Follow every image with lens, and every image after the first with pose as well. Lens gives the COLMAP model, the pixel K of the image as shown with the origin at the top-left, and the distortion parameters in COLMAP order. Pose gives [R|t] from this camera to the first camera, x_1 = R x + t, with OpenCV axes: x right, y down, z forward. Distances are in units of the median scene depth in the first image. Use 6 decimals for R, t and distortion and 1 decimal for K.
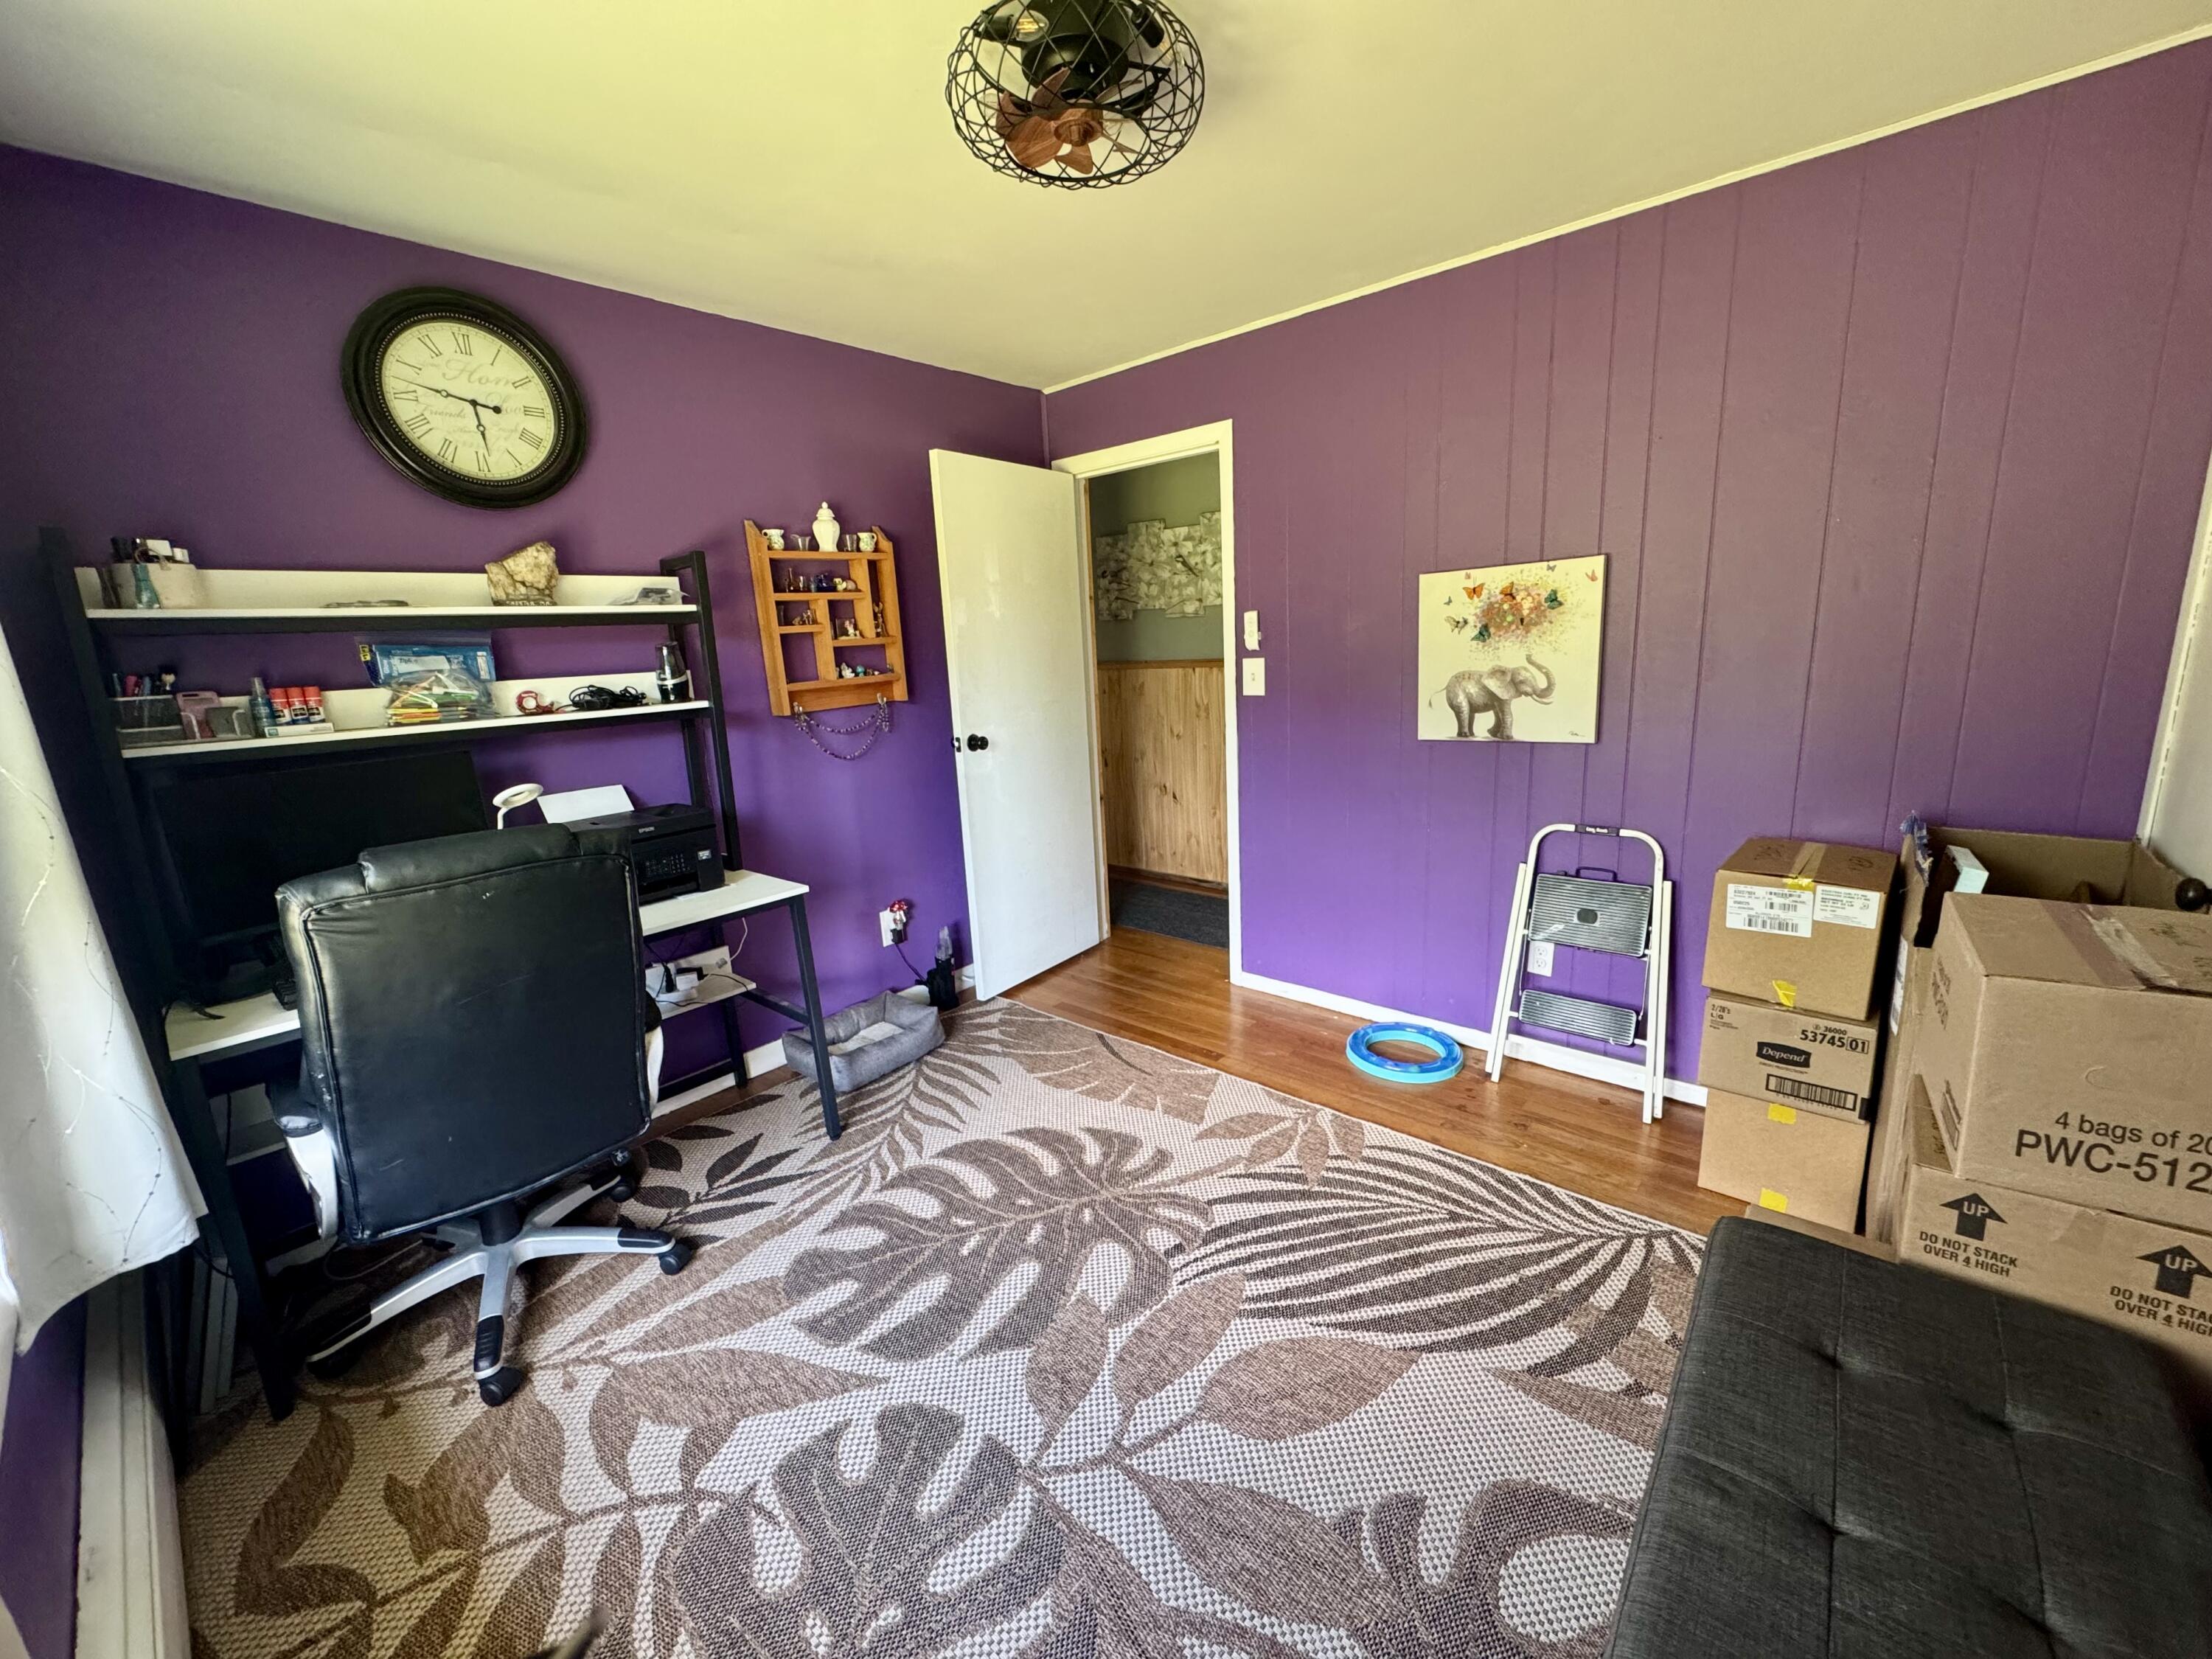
lens RADIAL K [[879.5, 0, 1104.8], [0, 879.5, 820.5], [0, 0, 1]] dist [-0.003070, 0.000810]
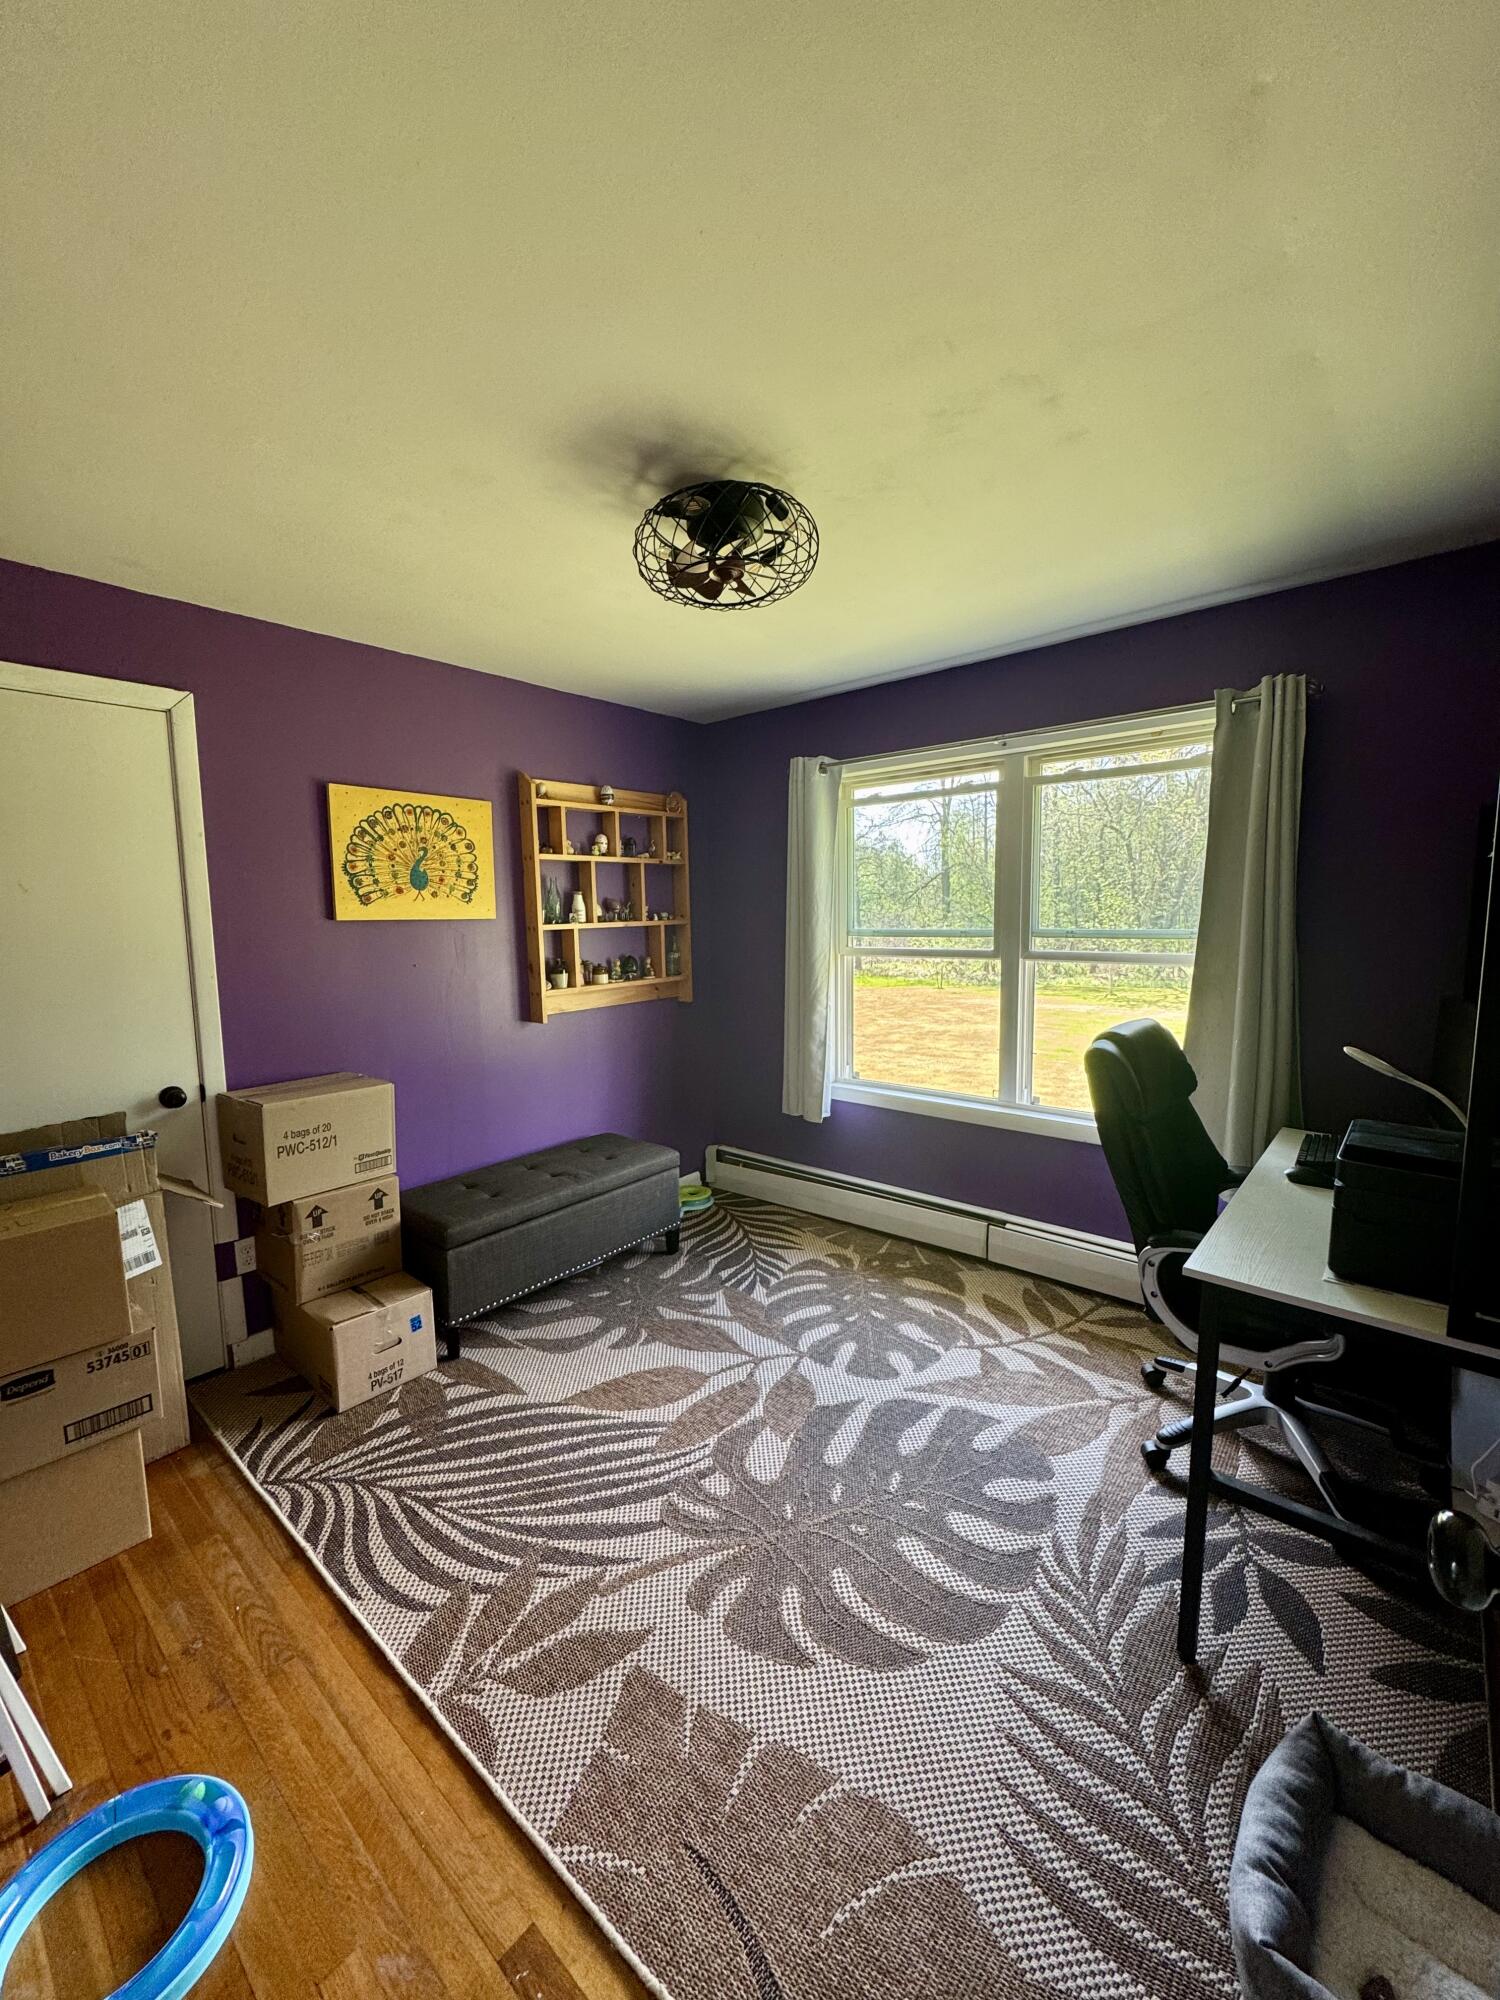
lens RADIAL K [[795.2, 0, 750.0], [0, 795.2, 1000.6], [0, 0, 1]] dist [-0.003070, 0.000810]
pose [[-0.997771, 0.066689, -0.002465, -0.014473], [0.062579, 0.947844, 0.312532, -0.408765], [0.023179, 0.311681, -0.949904, 1.836469]]
